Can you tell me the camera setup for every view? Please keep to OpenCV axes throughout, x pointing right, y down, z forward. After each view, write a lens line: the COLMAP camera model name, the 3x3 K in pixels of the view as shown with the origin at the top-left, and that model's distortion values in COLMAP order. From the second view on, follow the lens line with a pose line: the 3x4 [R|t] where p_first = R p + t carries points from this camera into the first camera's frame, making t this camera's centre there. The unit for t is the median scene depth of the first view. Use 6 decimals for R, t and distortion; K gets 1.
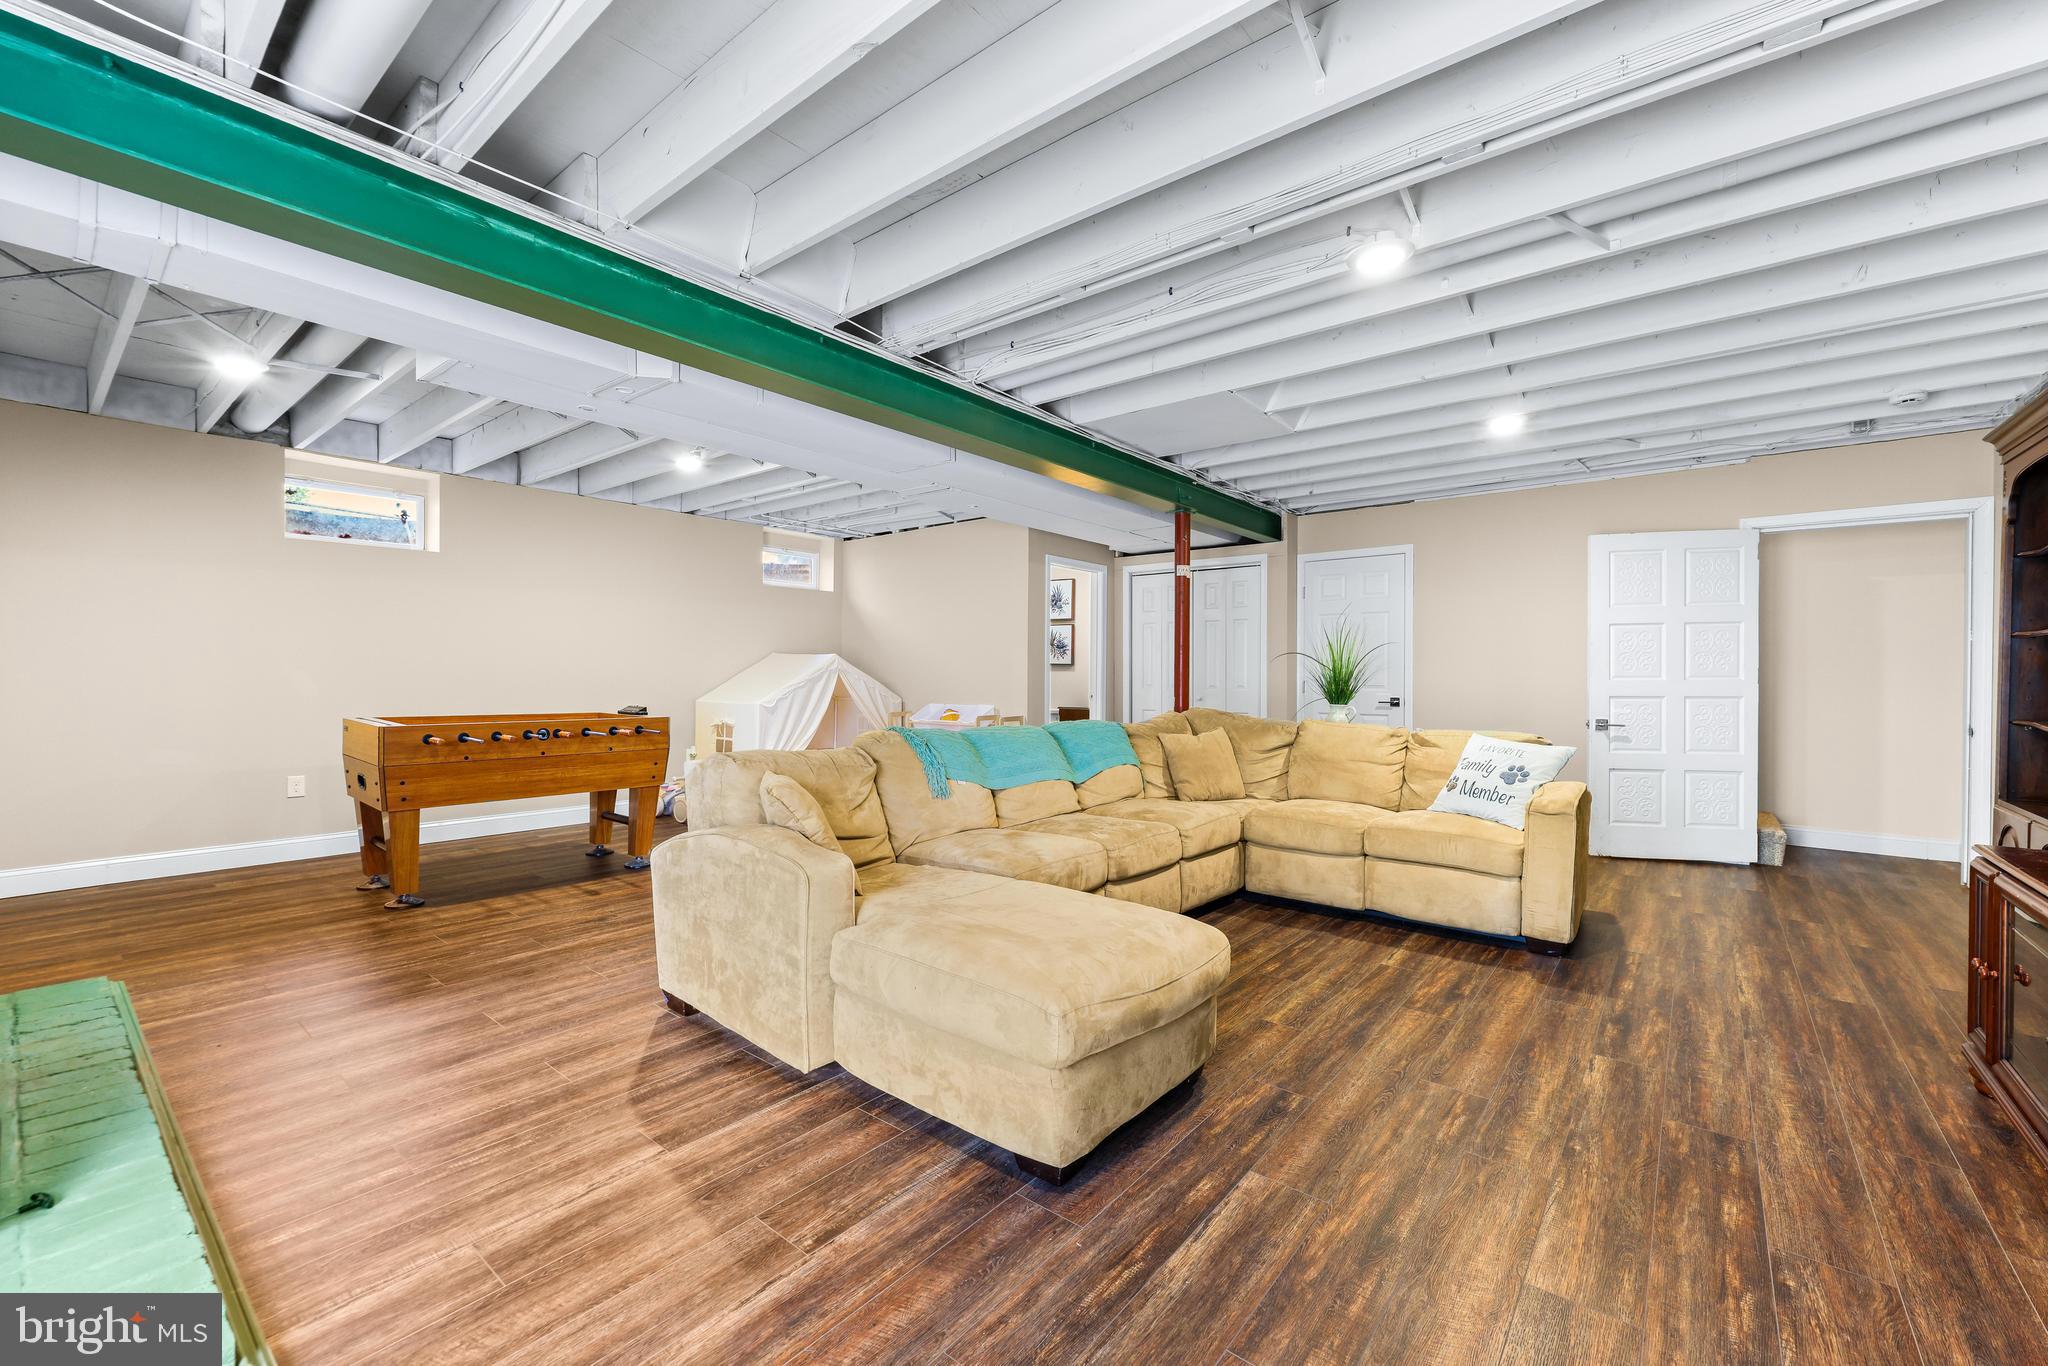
lens RADIAL K [[821.7, 0, 1050.8], [0, 821.7, 682.2], [0, 0, 1]] dist [-0.000894, -0.000173]
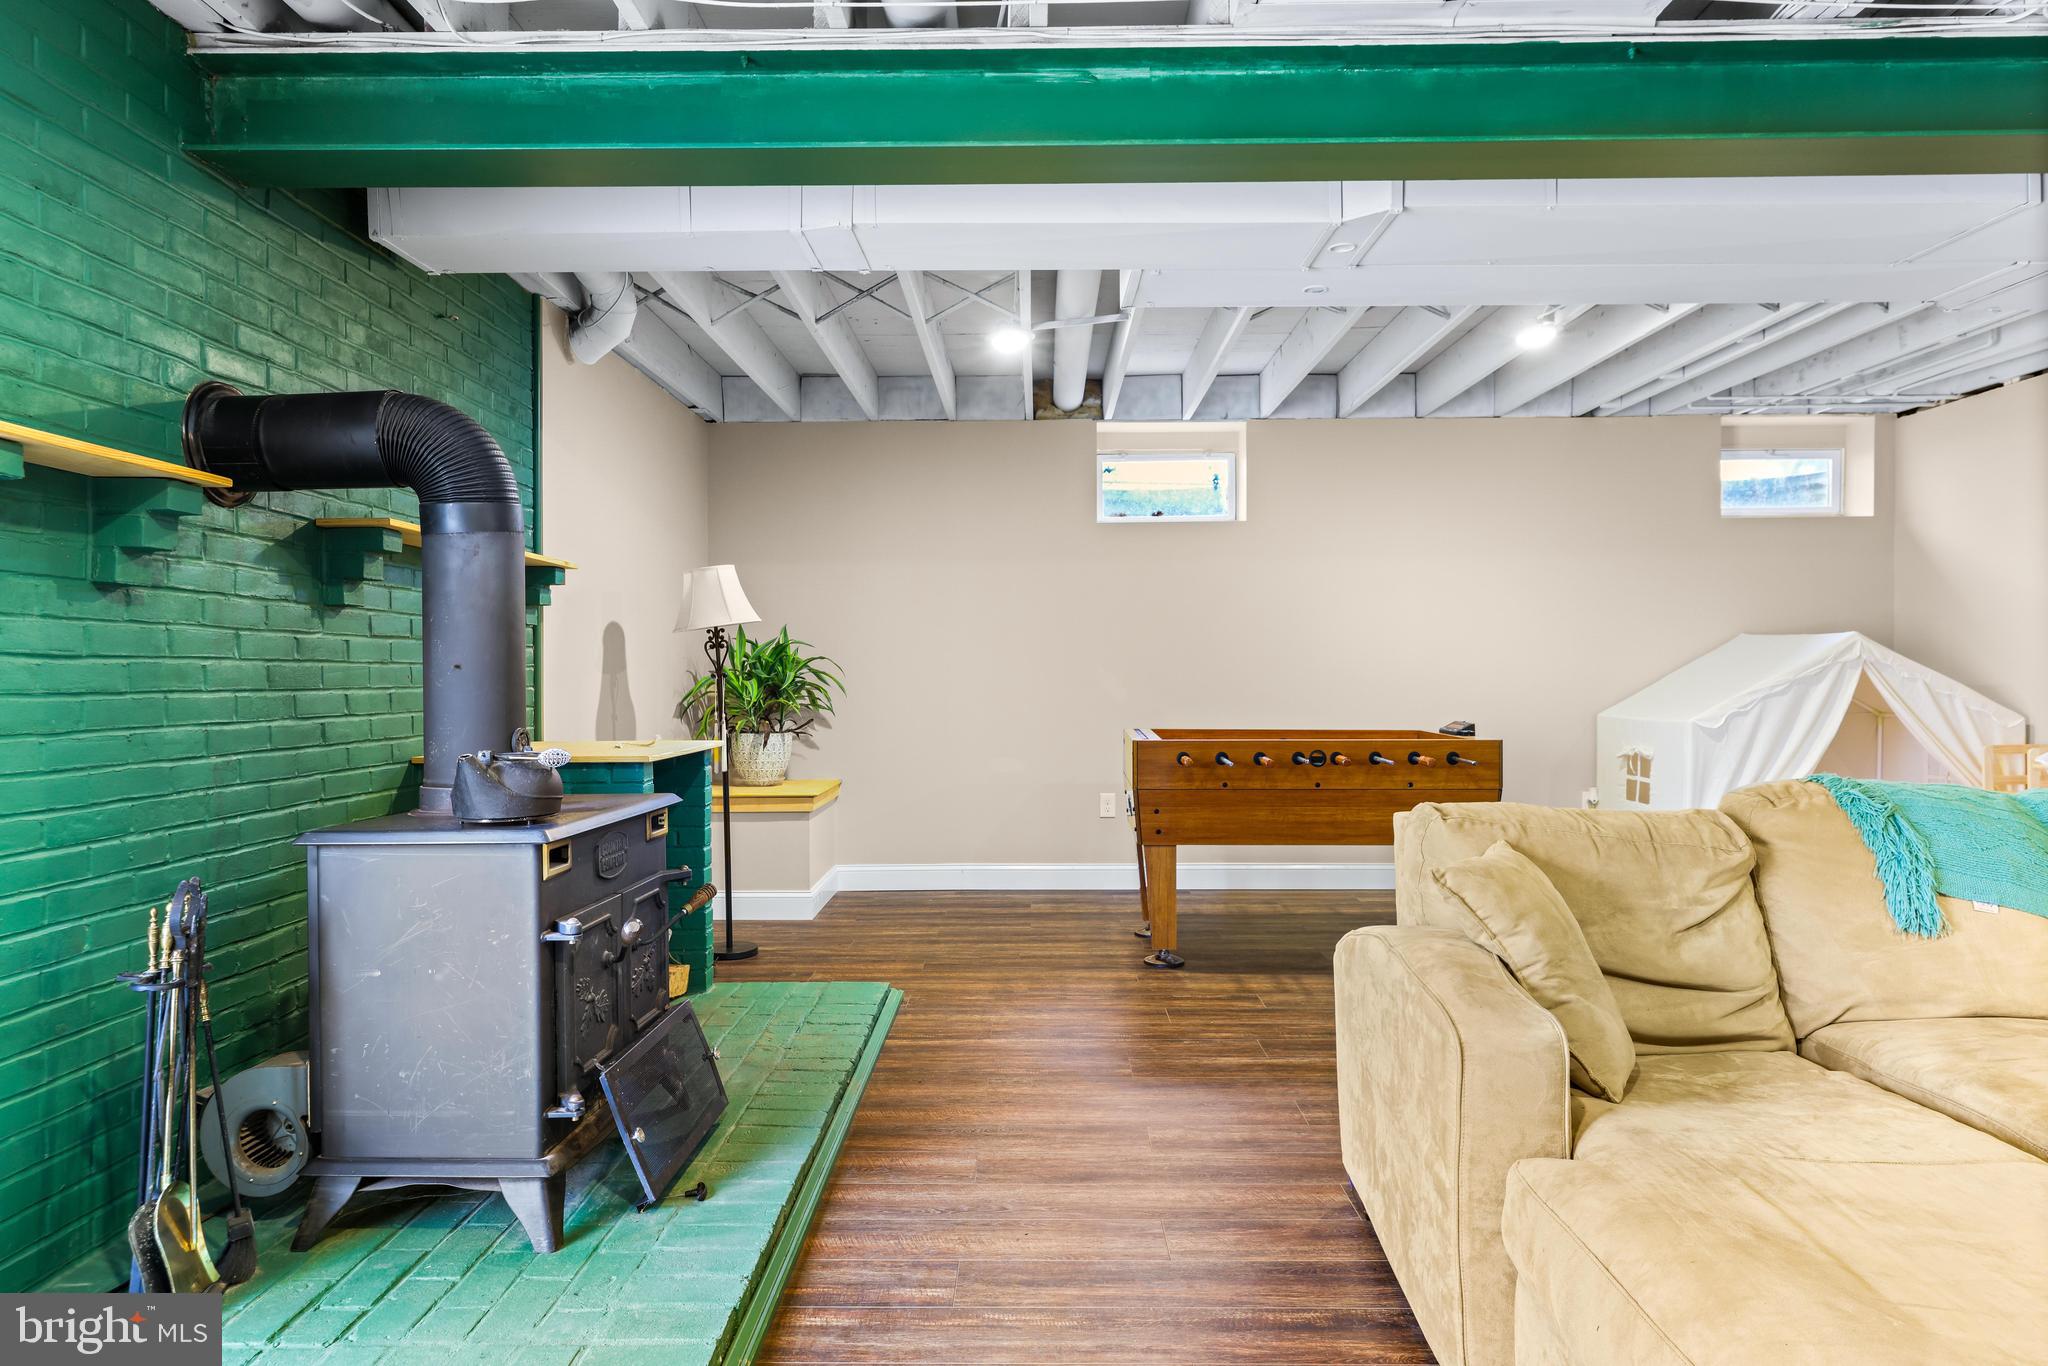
lens RADIAL K [[1249.1, 0, 1021.4], [0, 1249.1, 680.6], [0, 0, 1]] dist [0.000982, -0.000026]
pose [[0.607624, -0.004635, -0.794211, 0.107232], [0.001610, 0.999988, -0.004604, -0.000036], [0.794223, 0.001519, 0.607624, 0.150445]]
